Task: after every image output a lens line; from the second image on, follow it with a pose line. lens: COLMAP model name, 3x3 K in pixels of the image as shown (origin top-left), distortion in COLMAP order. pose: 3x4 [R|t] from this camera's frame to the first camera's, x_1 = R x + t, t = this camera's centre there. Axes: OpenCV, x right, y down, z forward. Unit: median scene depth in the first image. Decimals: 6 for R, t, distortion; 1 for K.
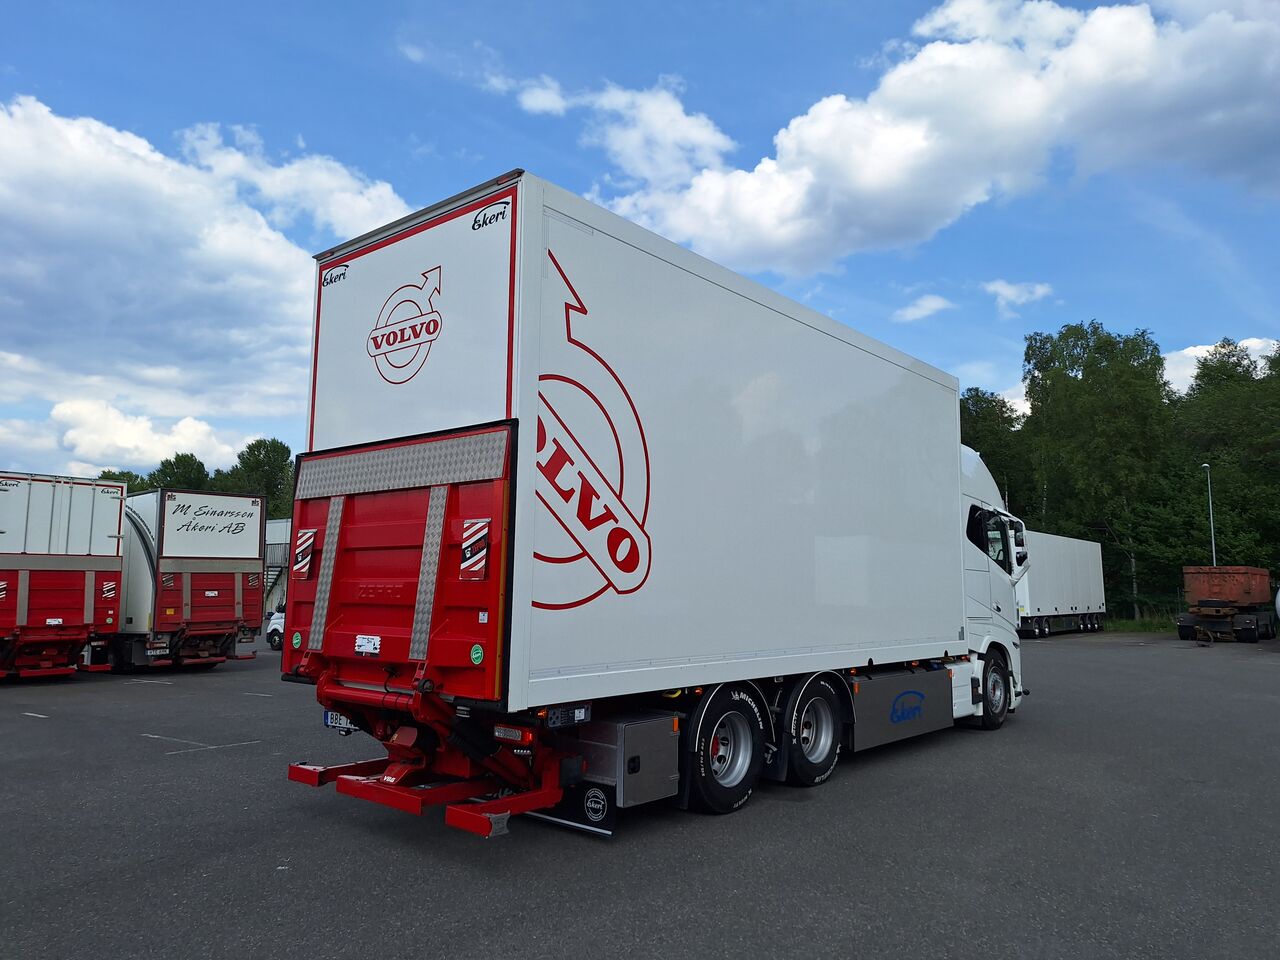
lens RADIAL K [[906.6, 0, 640.7], [0, 906.6, 477.5], [0, 0, 1]] dist [0.006259, 0.000141]
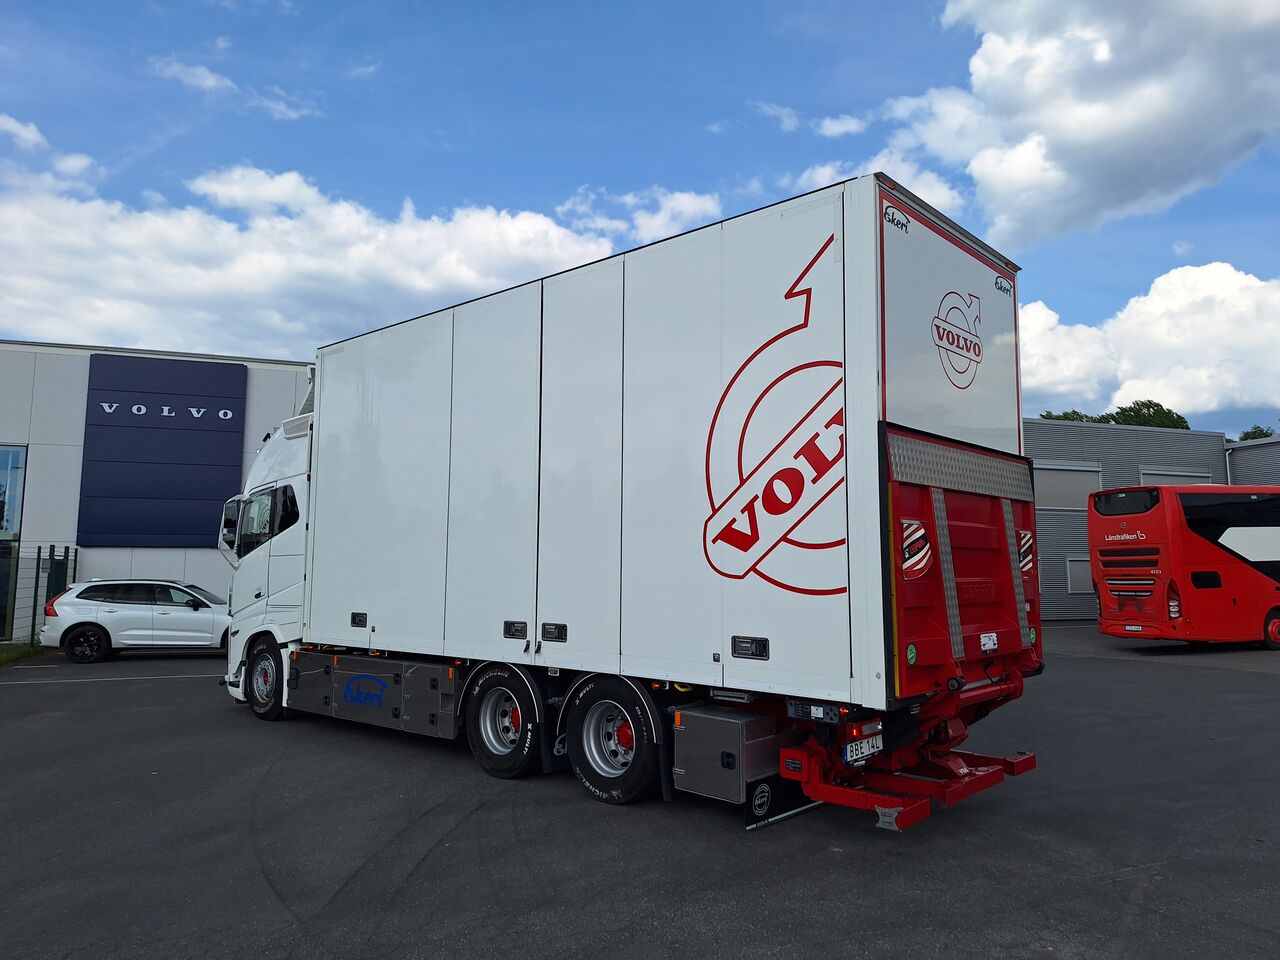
lens RADIAL K [[906.6, 0, 640.0], [0, 906.6, 480.3], [0, 0, 1]] dist [0.006259, 0.000141]
pose [[0.029390, 0.087853, 0.995700, -1.133143], [-0.118606, 0.989399, -0.083796, 0.113342], [-0.992506, -0.115634, 0.039498, 1.147902]]
